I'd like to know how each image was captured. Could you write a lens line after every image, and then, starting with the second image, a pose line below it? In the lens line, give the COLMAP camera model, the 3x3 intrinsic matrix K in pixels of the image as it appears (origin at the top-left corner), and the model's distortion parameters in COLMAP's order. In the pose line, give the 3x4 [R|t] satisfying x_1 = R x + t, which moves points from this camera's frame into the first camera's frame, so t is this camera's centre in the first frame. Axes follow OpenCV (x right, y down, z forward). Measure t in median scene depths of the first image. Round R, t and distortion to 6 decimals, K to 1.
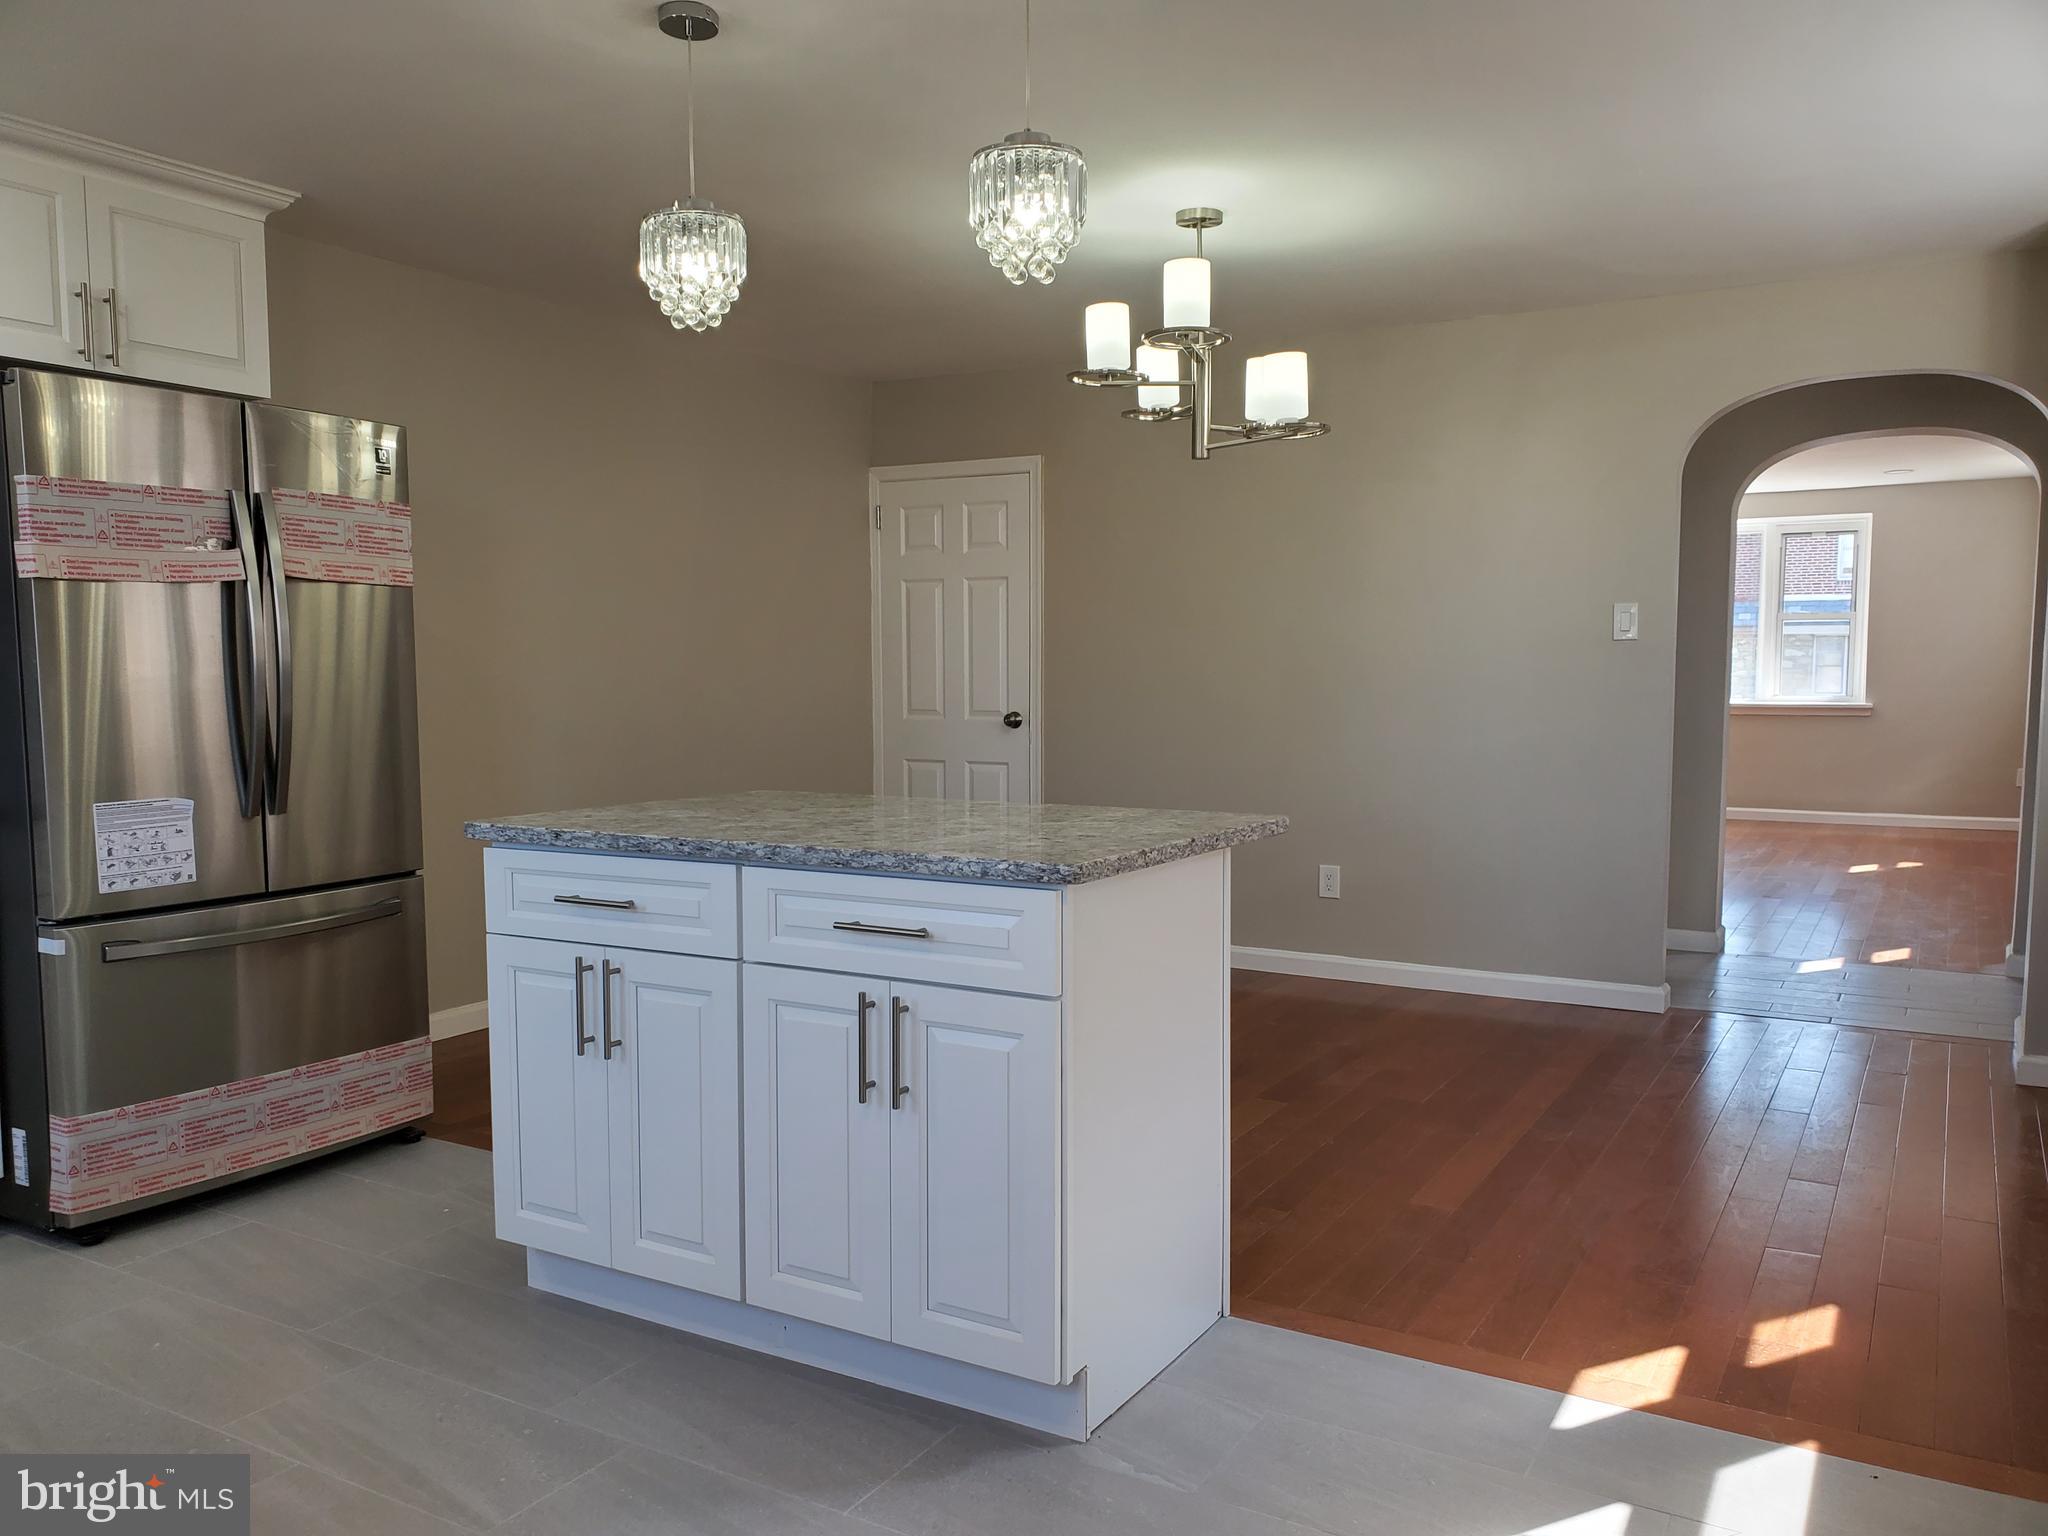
lens RADIAL K [[1587.1, 0, 1001.0], [0, 1587.1, 804.1], [0, 0, 1]] dist [0.023692, -0.007704]
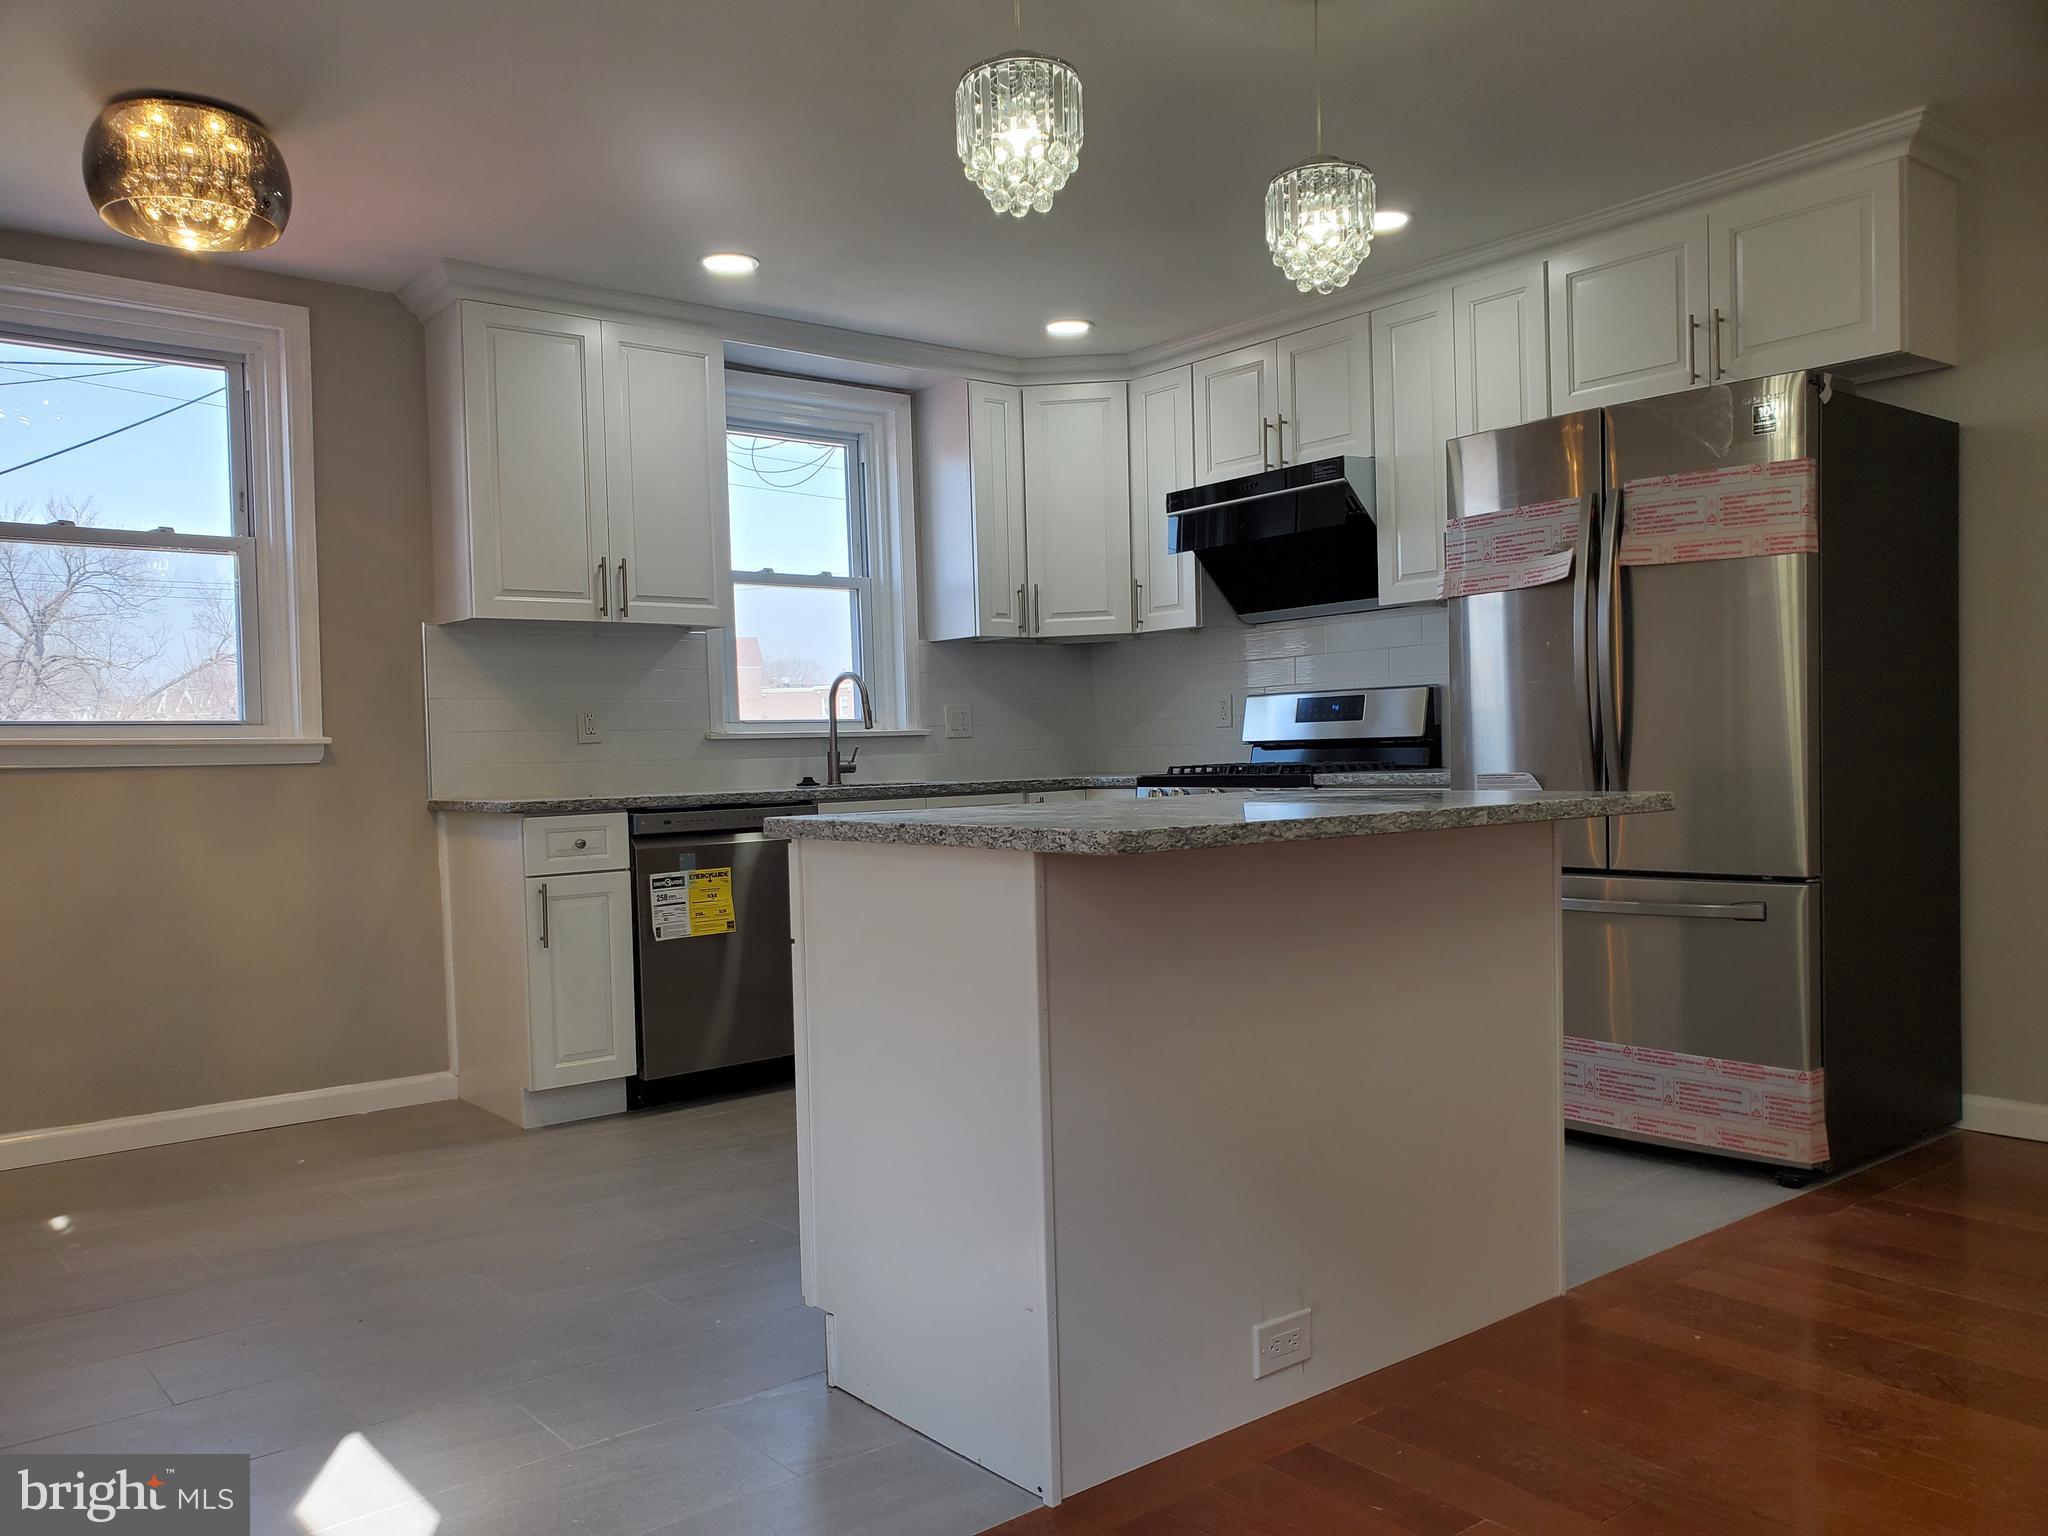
lens RADIAL K [[1587.1, 0, 1001.0], [0, 1587.1, 804.1], [0, 0, 1]] dist [0.023692, -0.007704]
pose [[-0.352406, 0.044675, -0.934780, 0.711191], [-0.055177, 0.996130, 0.068408, -0.040292], [0.934219, 0.075686, -0.348577, 1.061426]]
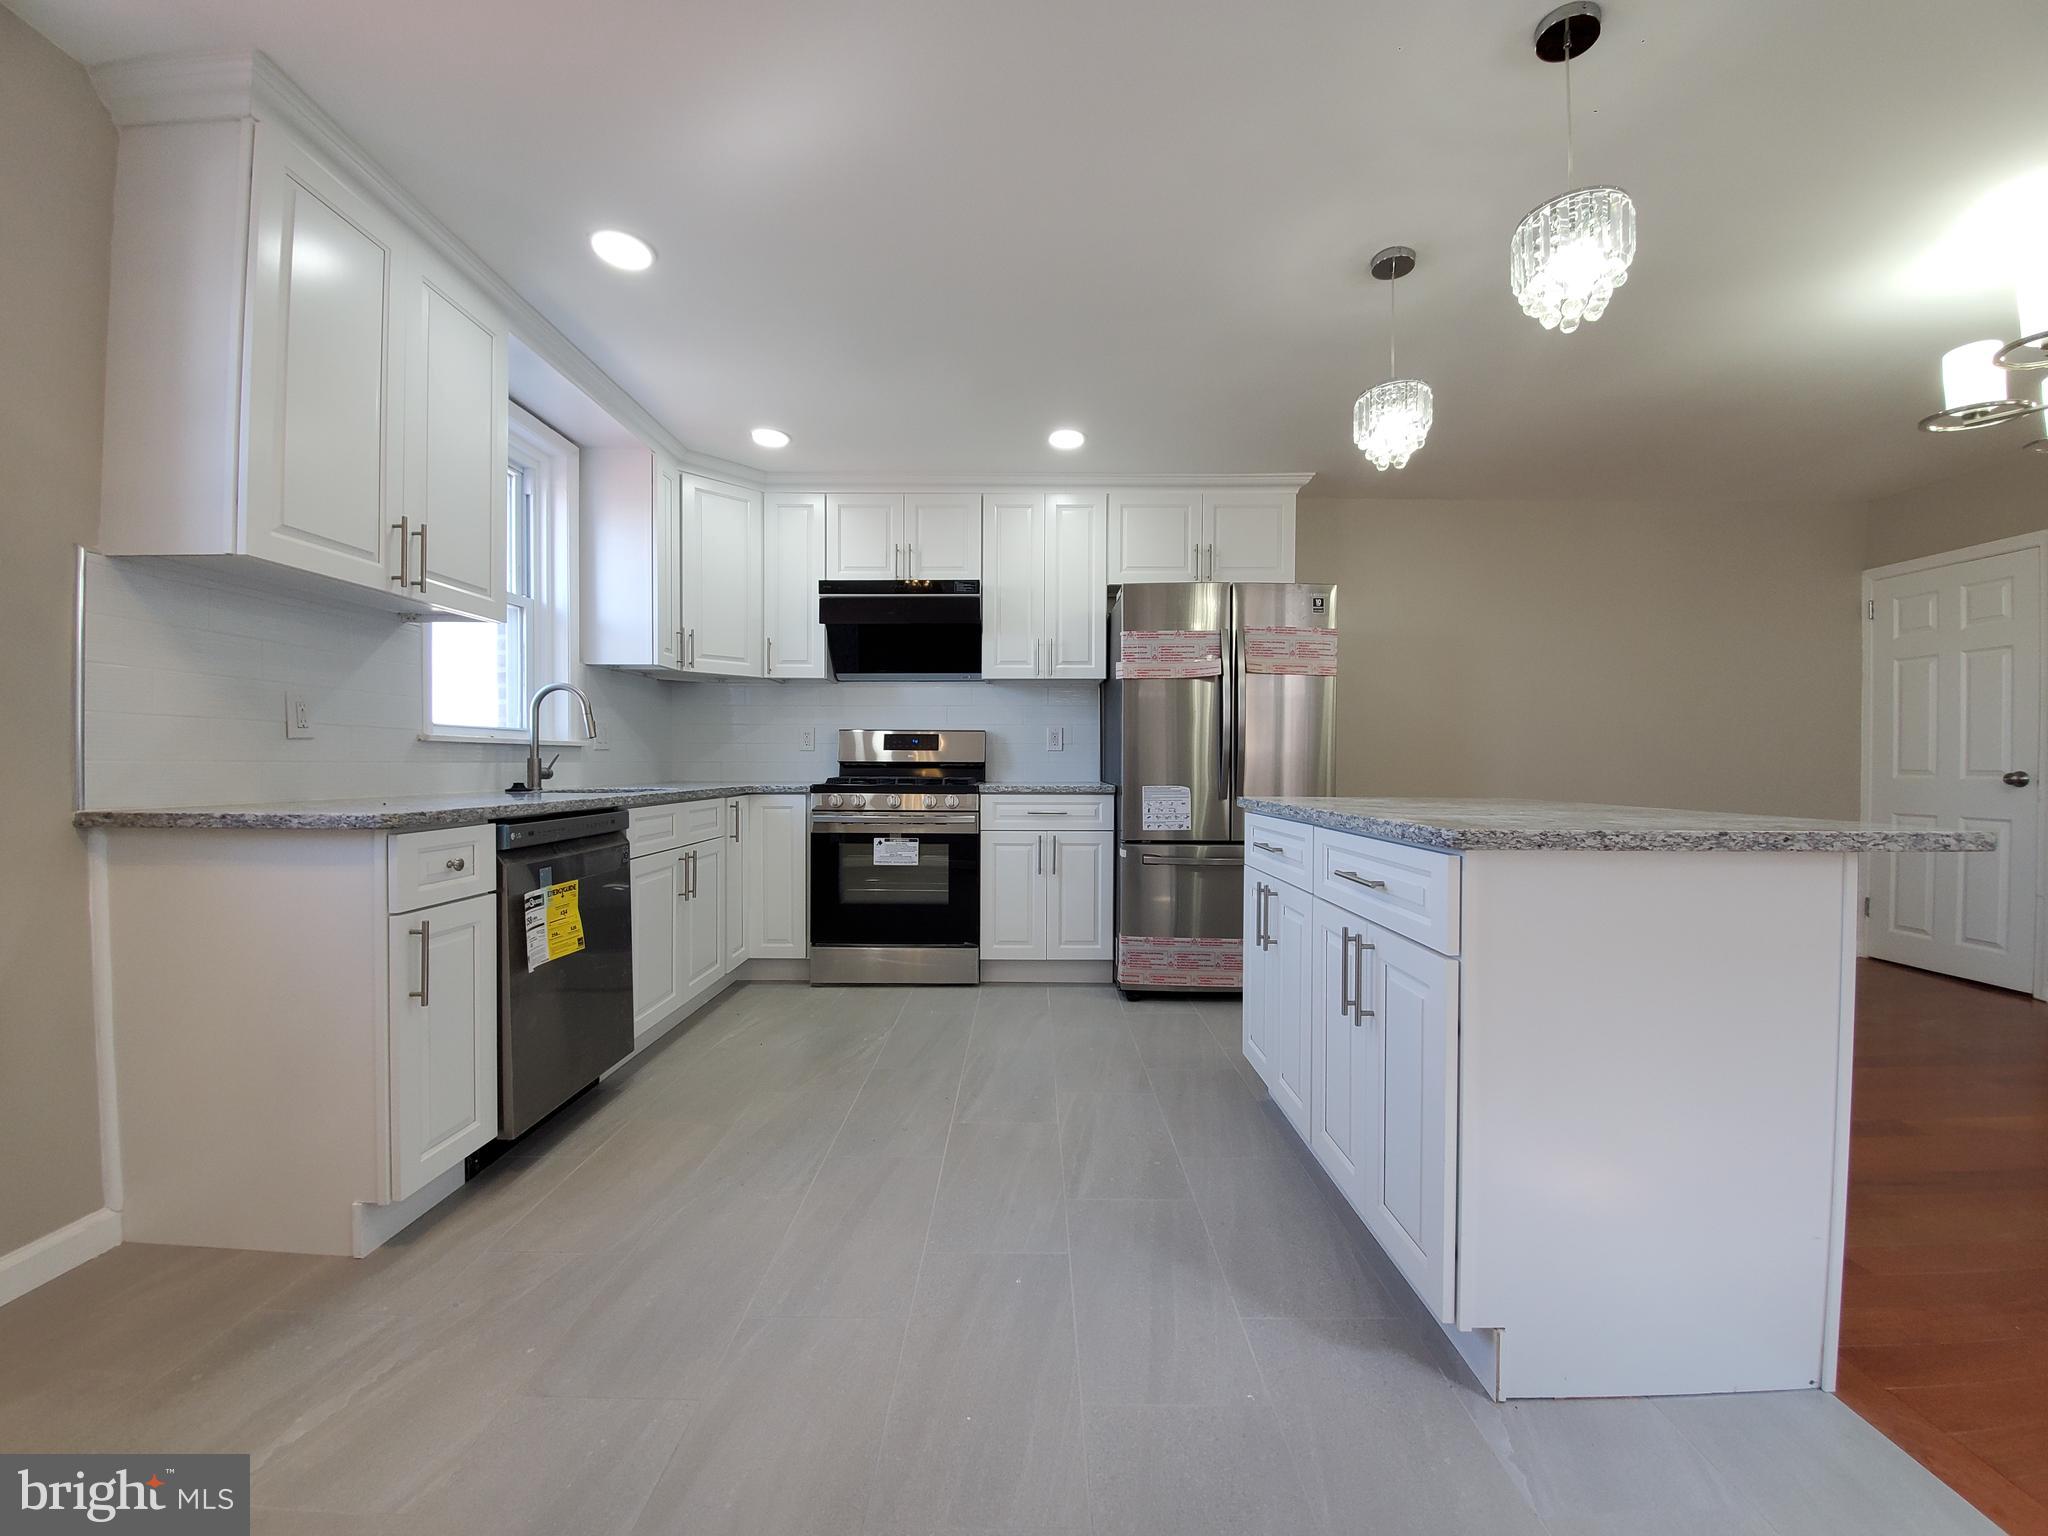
lens RADIAL K [[810.9, 0, 1021.1], [0, 810.9, 768.6], [0, 0, 1]] dist [0.008446, -0.012639]
pose [[0.508677, 0.010541, -0.860893, 0.250712], [-0.082388, 0.995932, -0.036486, 0.027627], [0.857006, 0.089487, 0.507477, 0.320464]]
